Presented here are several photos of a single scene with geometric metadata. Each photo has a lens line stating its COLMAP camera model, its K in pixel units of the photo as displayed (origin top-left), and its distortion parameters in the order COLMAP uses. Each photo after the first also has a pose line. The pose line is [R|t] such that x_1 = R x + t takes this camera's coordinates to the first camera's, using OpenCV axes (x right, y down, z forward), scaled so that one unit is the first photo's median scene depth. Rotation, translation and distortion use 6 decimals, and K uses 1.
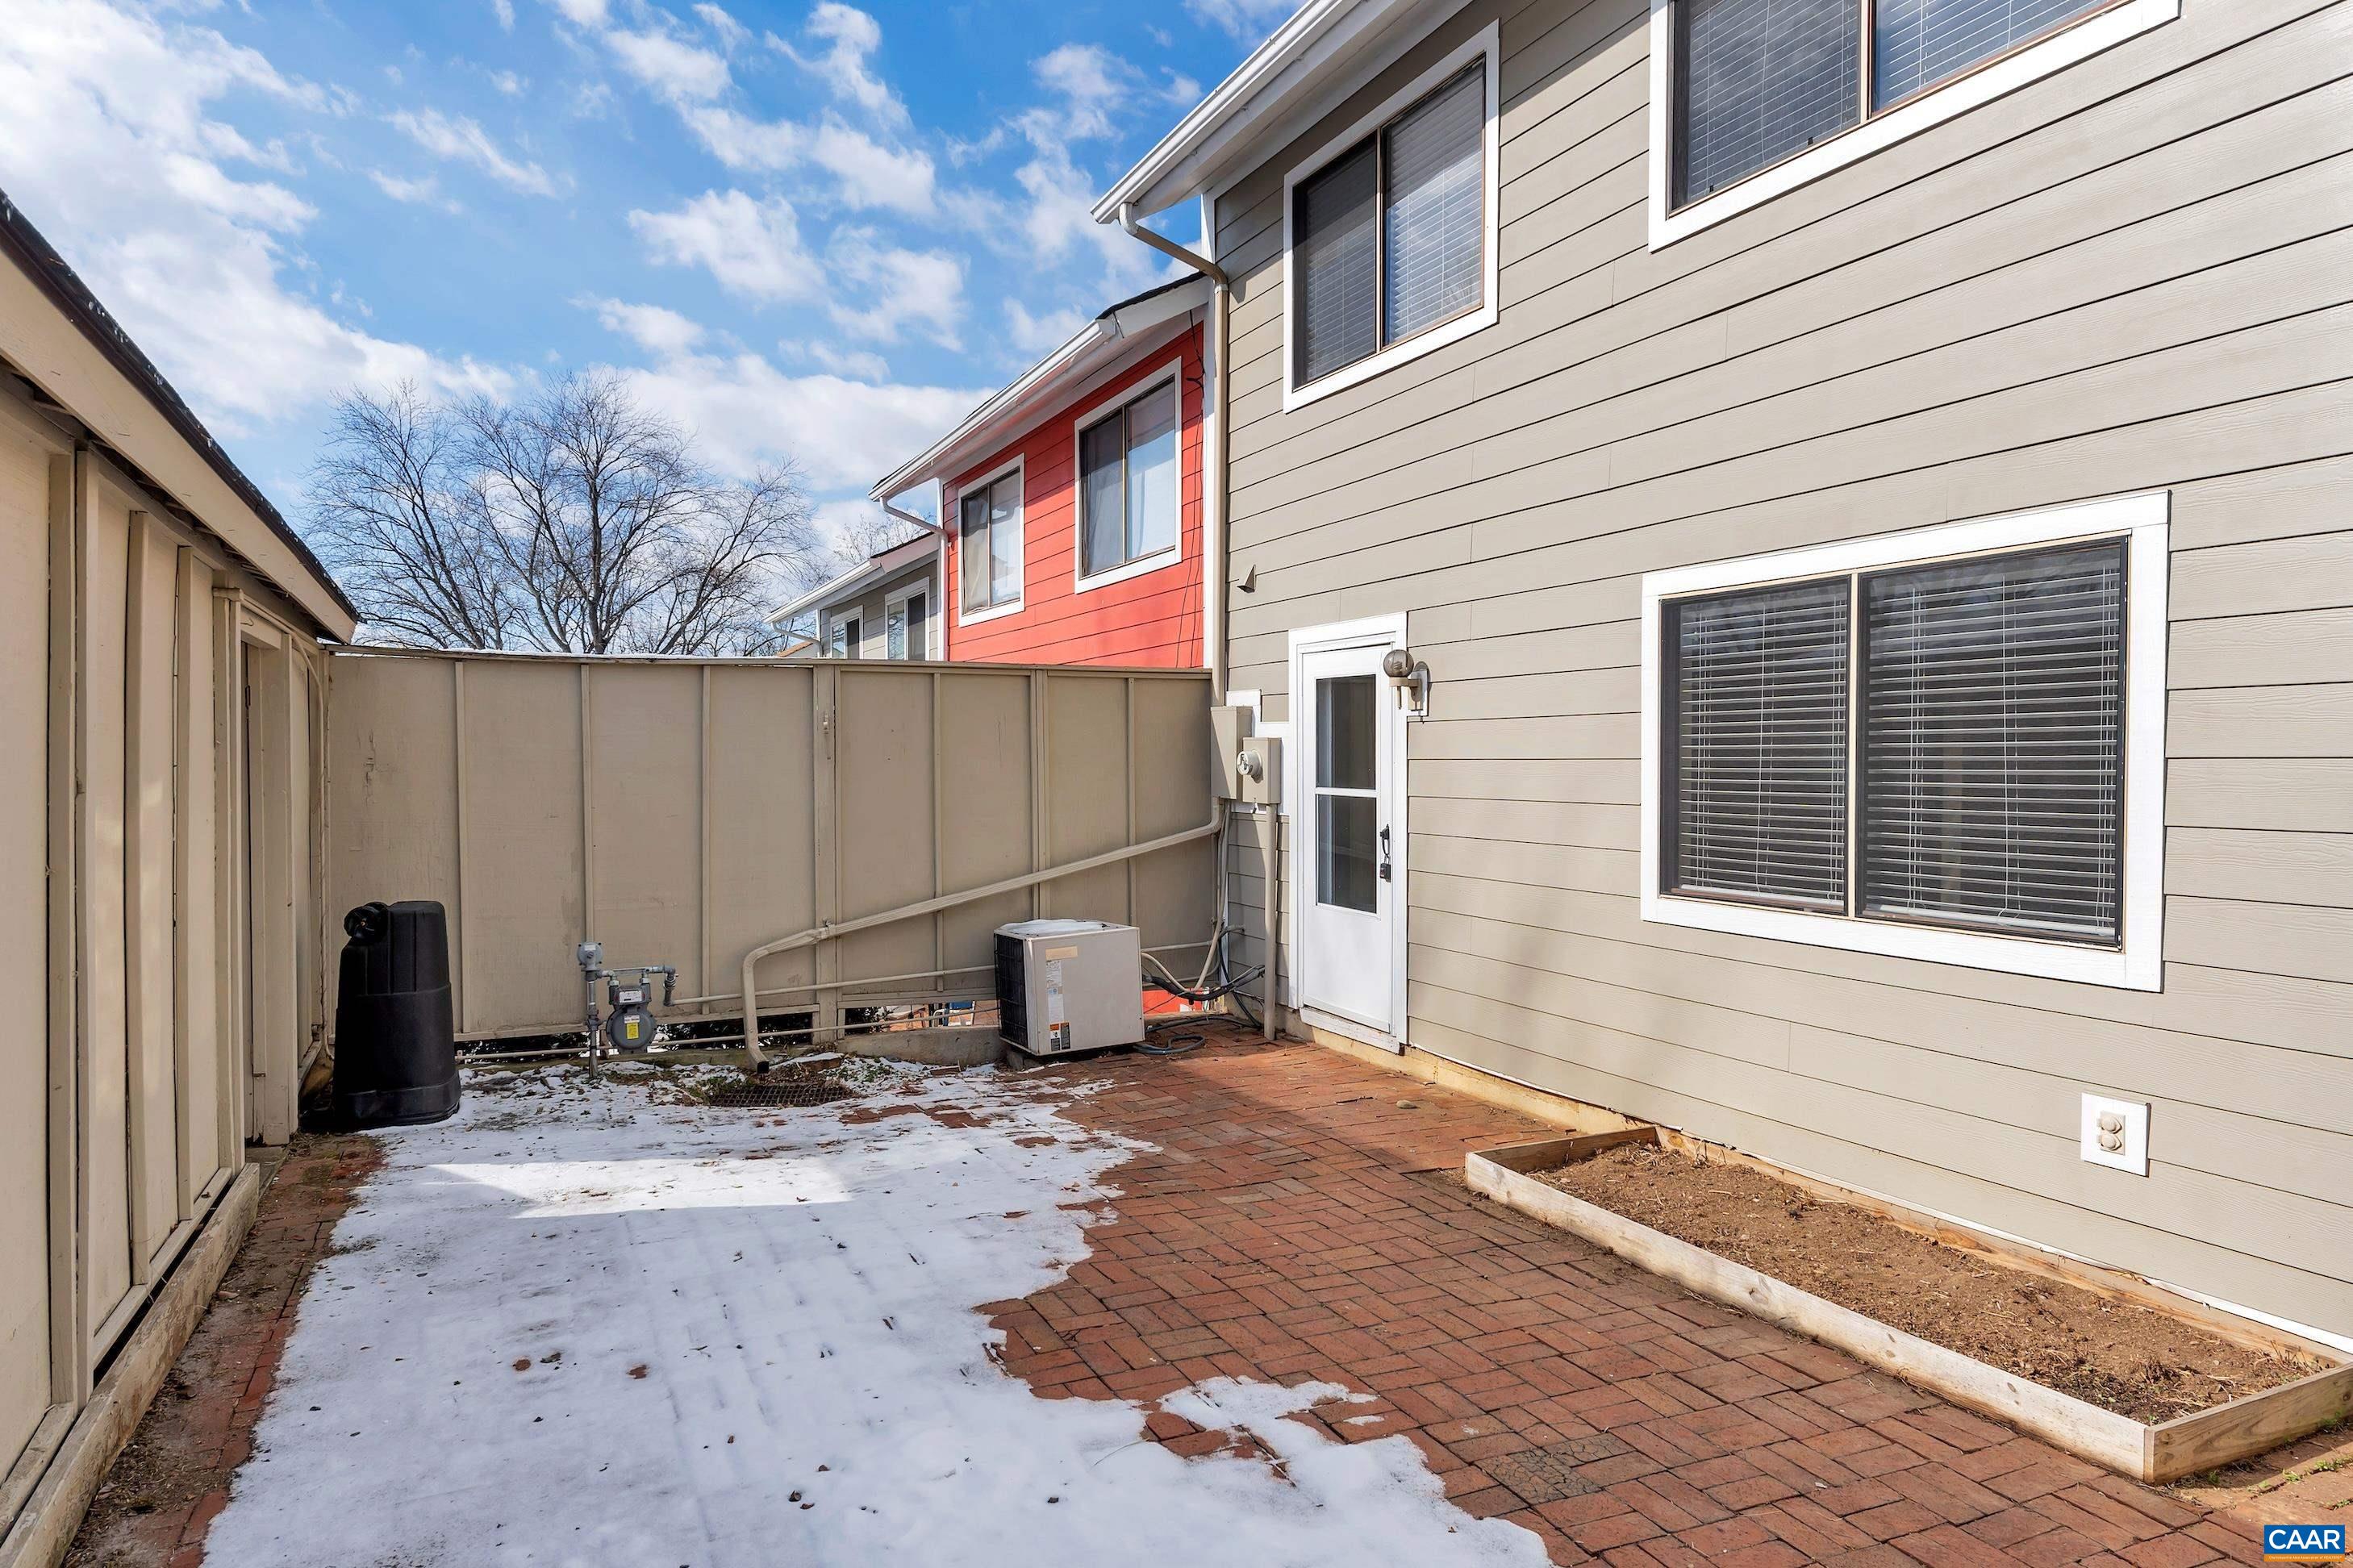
lens RADIAL K [[1470.7, 0, 1176.5], [0, 1470.7, 784.0], [0, 0, 1]] dist [0.001665, -0.001340]
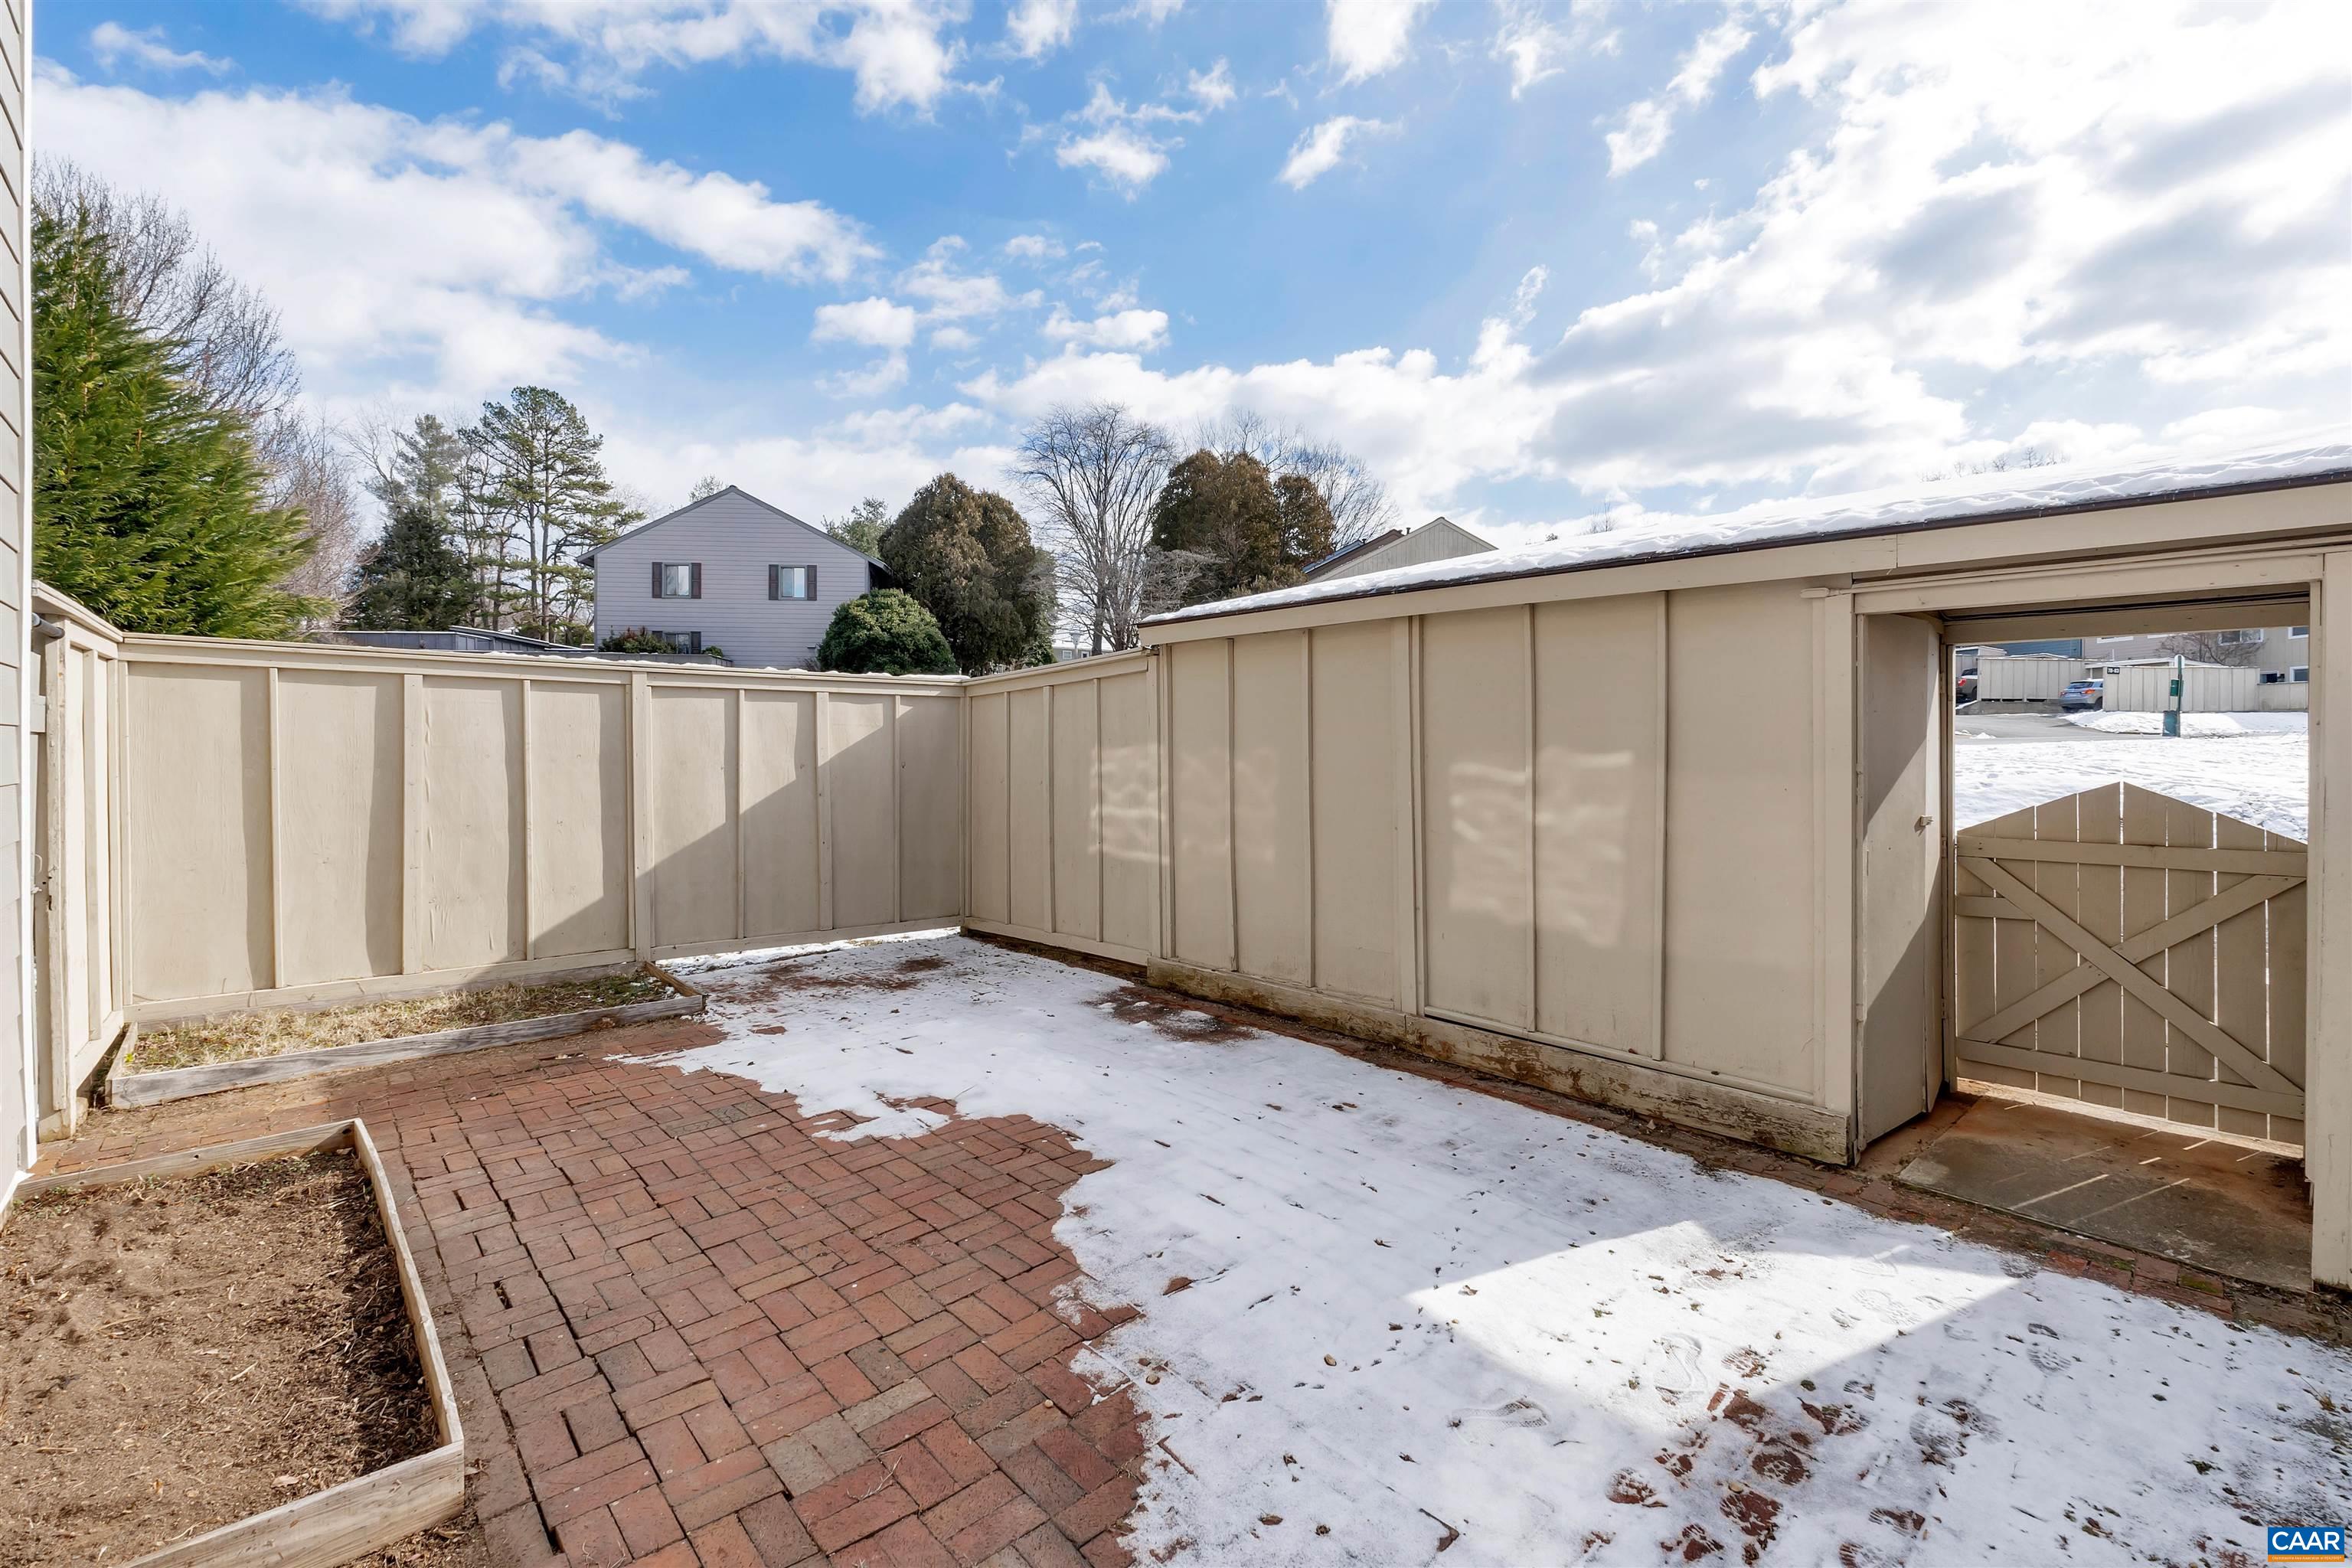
lens RADIAL K [[1003.0, 0, 1169.8], [0, 1003.0, 775.6], [0, 0, 1]] dist [-0.000128, -0.009260]
pose [[-0.955984, 0.001430, -0.293417, 0.072111], [-0.011711, 0.999005, 0.043023, -0.019669], [0.293187, 0.044566, -0.955016, 1.841573]]
